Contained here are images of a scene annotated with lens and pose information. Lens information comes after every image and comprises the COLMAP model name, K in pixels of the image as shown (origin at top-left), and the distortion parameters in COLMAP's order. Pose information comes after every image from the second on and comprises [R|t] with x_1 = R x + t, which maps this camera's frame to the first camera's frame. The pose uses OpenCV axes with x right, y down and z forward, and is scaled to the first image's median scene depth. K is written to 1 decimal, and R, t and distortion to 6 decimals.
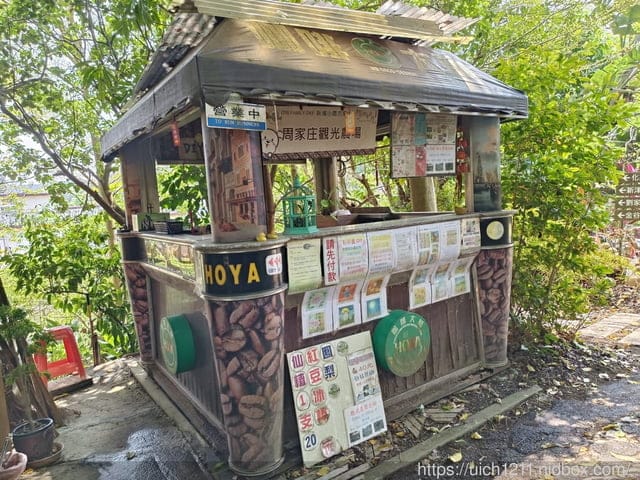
lens RADIAL K [[438.7, 0, 317.6], [0, 438.7, 239.4], [0, 0, 1]] dist [0.058924, 0.001128]
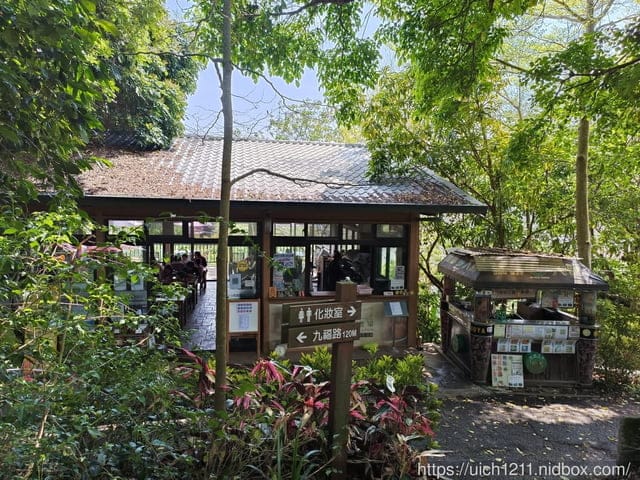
lens RADIAL K [[438.7, 0, 316.4], [0, 438.7, 242.3], [0, 0, 1]] dist [0.058924, 0.001128]
pose [[0.826648, 0.123887, -0.548912, 0.566227], [-0.127046, 0.991367, 0.032419, -0.523296], [0.548190, 0.042938, 0.835251, -2.566104]]
